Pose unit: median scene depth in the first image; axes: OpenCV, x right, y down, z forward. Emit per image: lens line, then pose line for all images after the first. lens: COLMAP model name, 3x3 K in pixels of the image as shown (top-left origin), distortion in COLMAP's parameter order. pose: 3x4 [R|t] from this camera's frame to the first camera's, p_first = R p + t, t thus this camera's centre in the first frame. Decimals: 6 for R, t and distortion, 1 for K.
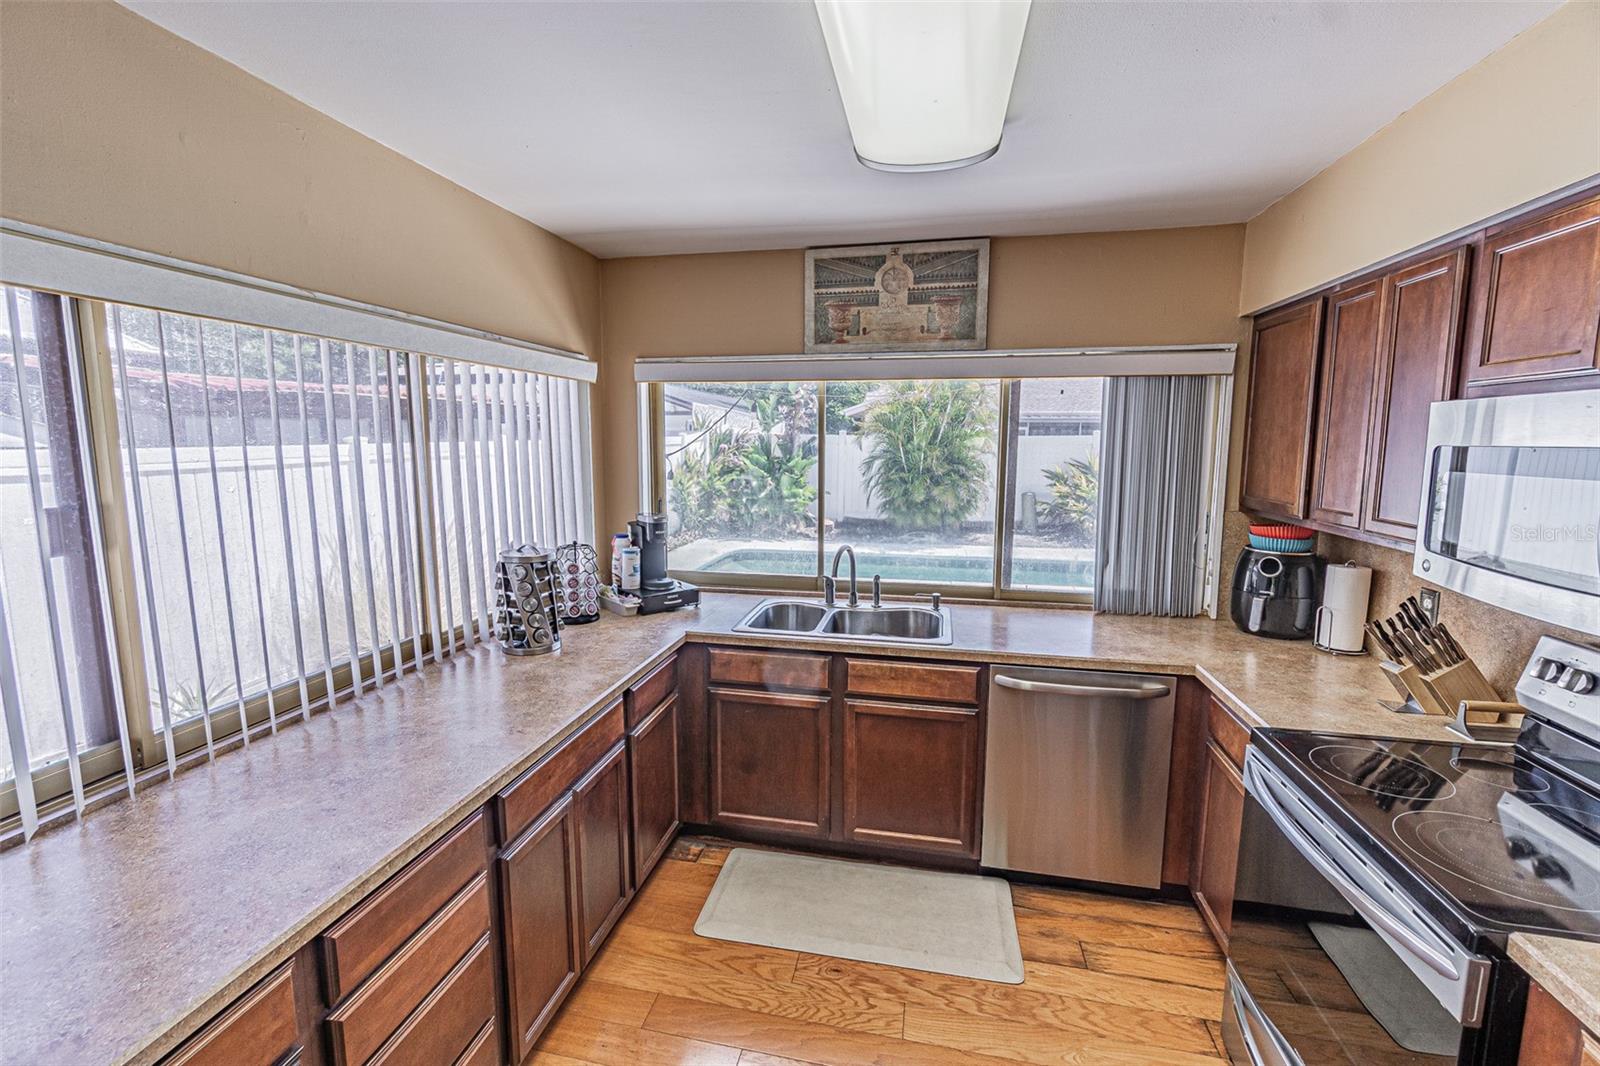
lens RADIAL K [[689.9, 0, 792.9], [0, 689.9, 531.9], [0, 0, 1]] dist [-0.011381, 0.007882]
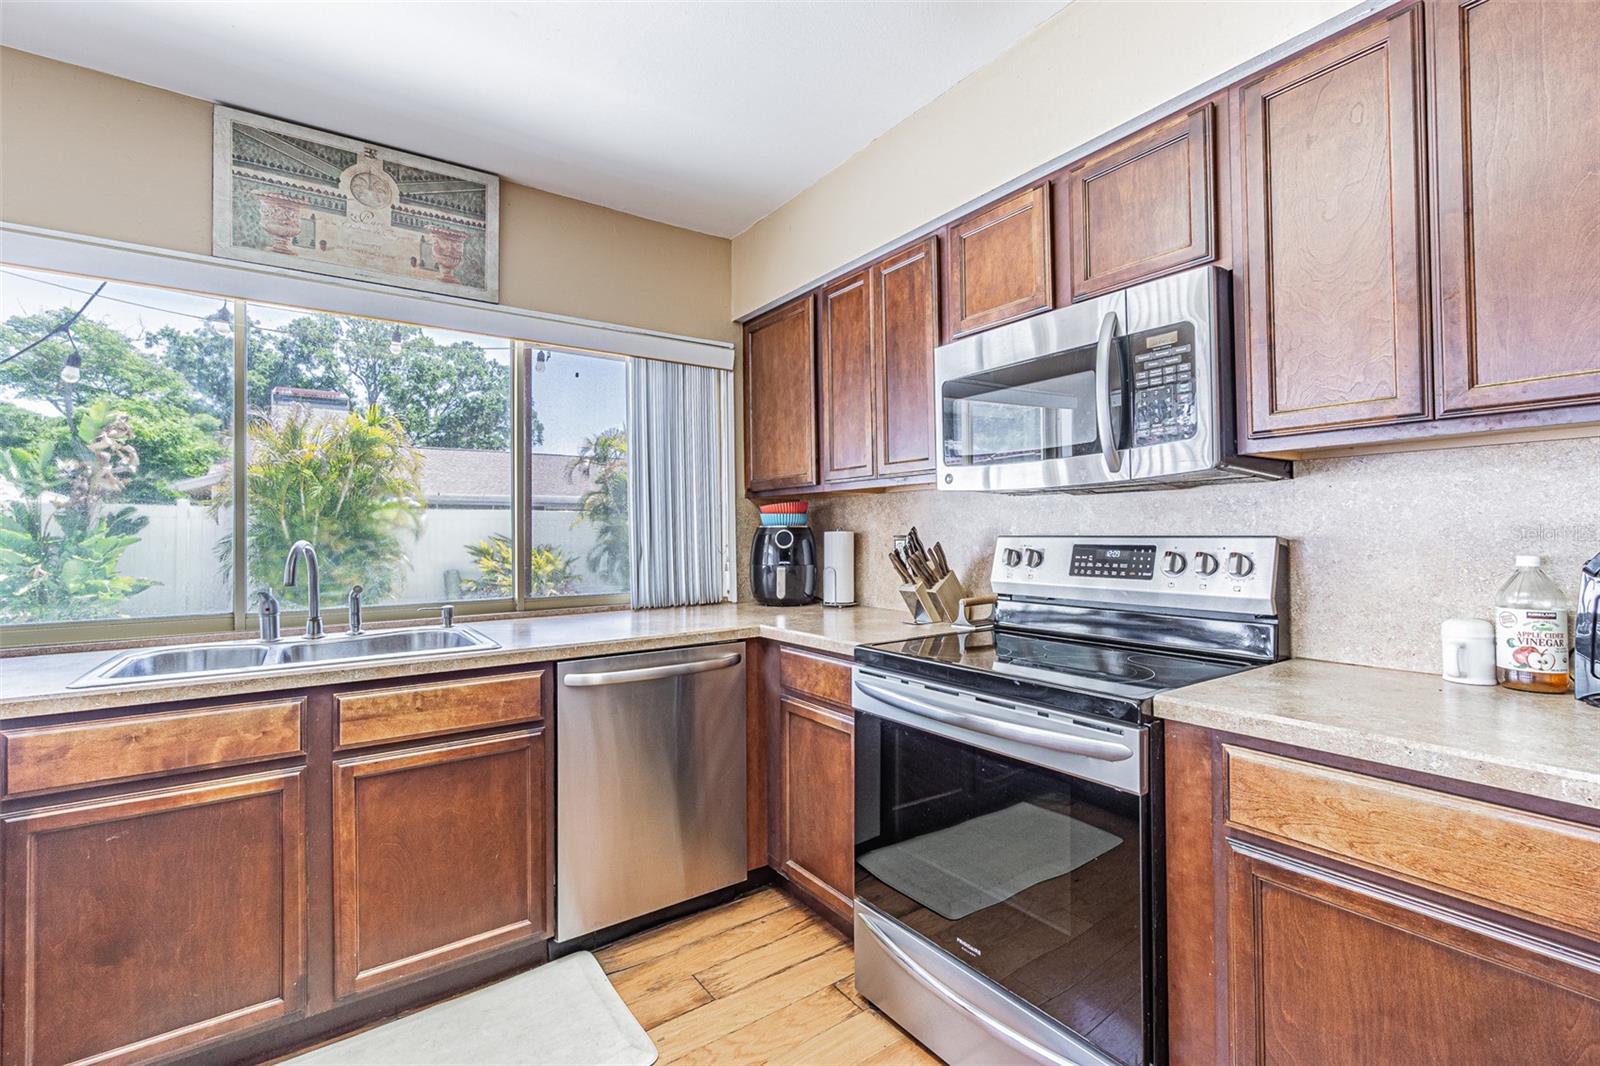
lens RADIAL K [[683.2, 0, 787.9], [0, 683.2, 533.6], [0, 0, 1]] dist [-0.005161, 0.000186]
pose [[0.682640, -0.006398, 0.730726, -0.092609], [0.108555, 0.989755, -0.092746, 0.138267], [-0.722647, 0.142636, 0.676341, 0.251097]]
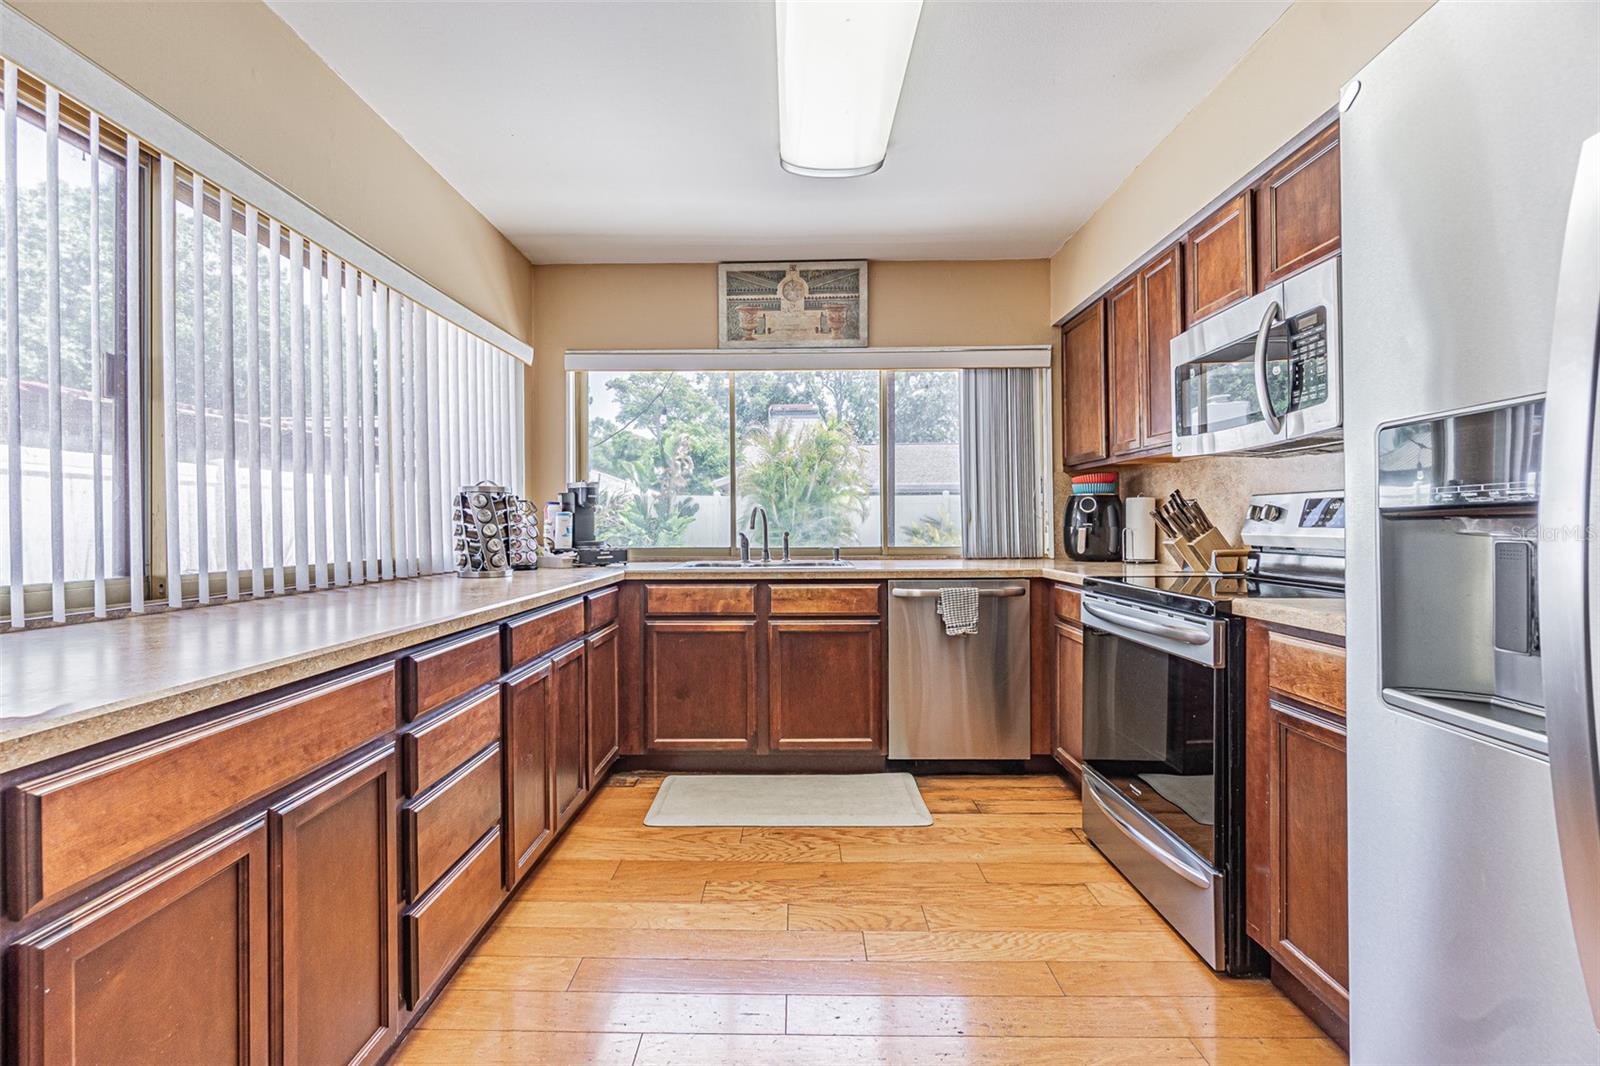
lens RADIAL K [[689.9, 0, 792.9], [0, 689.9, 531.9], [0, 0, 1]] dist [-0.011381, 0.007882]
pose [[0.980350, -0.010197, 0.197004, -0.109956], [0.034978, 0.991824, -0.122722, 0.234720], [-0.194142, 0.127201, 0.972691, -0.151689]]
